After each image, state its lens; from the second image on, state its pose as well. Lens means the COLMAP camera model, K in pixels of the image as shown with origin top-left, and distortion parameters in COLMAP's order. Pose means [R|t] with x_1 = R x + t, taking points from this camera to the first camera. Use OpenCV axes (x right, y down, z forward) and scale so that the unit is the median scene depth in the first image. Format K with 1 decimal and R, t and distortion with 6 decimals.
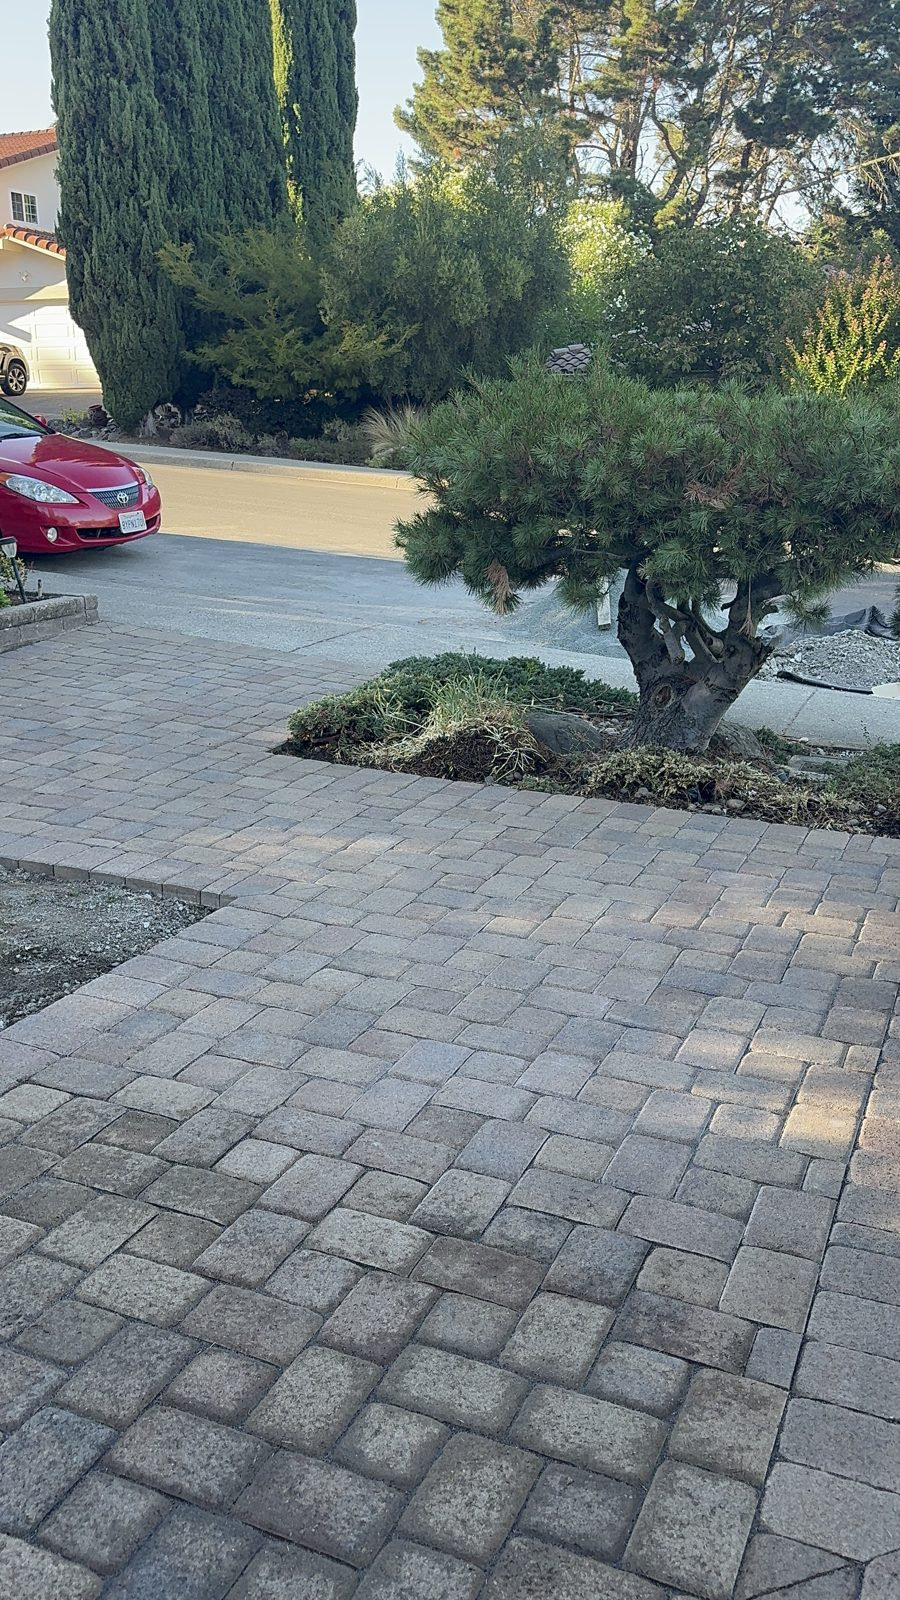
lens RADIAL K [[1387.8, 0, 449.6], [0, 1387.8, 811.4], [0, 0, 1]] dist [0.196827, -0.482843]
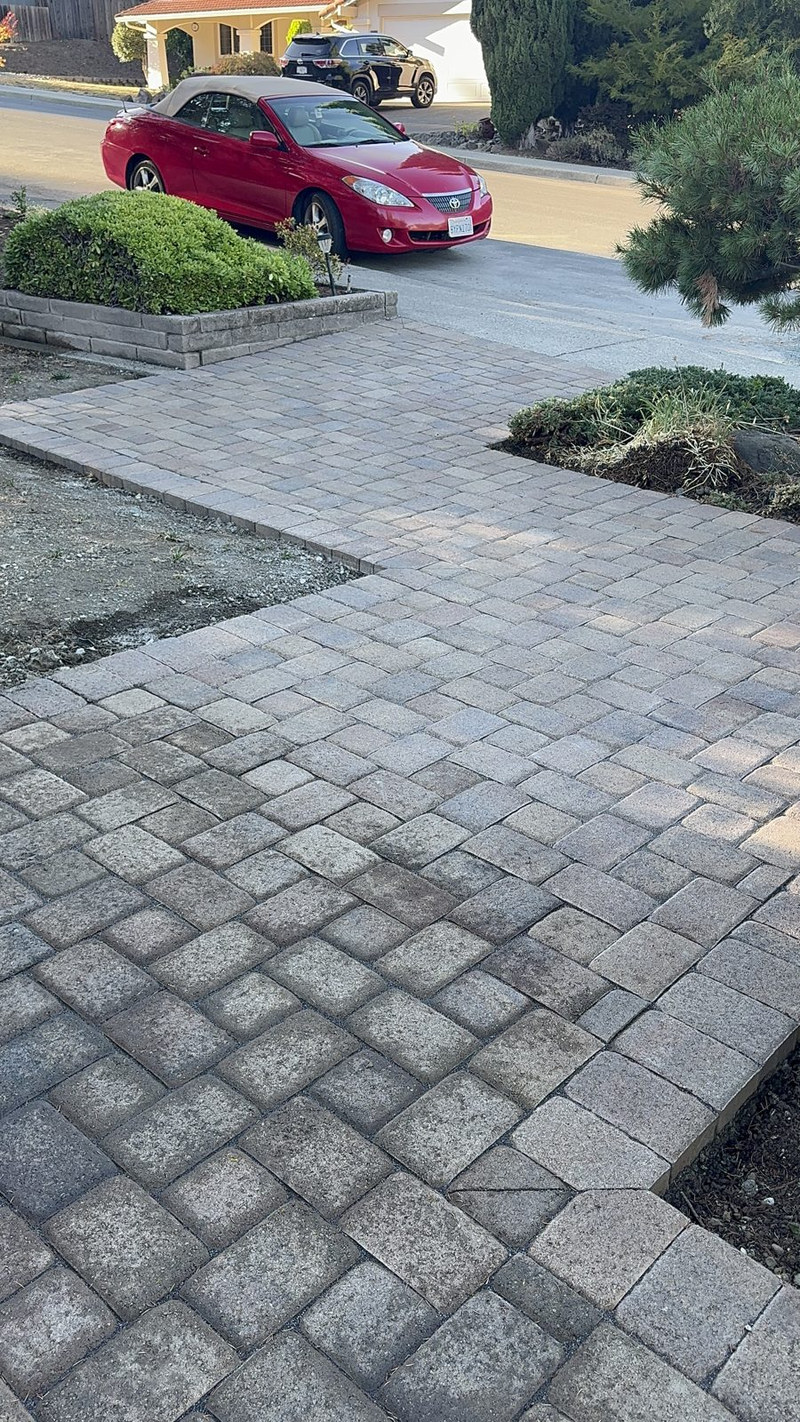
lens RADIAL K [[1233.4, 0, 399.6], [0, 1233.4, 721.1], [0, 0, 1]] dist [0.196827, -0.482843]
pose [[0.949111, 0.155693, -0.273768, 0.172905], [-0.108964, 0.977910, 0.178379, 0.002297], [0.295493, -0.139471, 0.945109, 0.032155]]
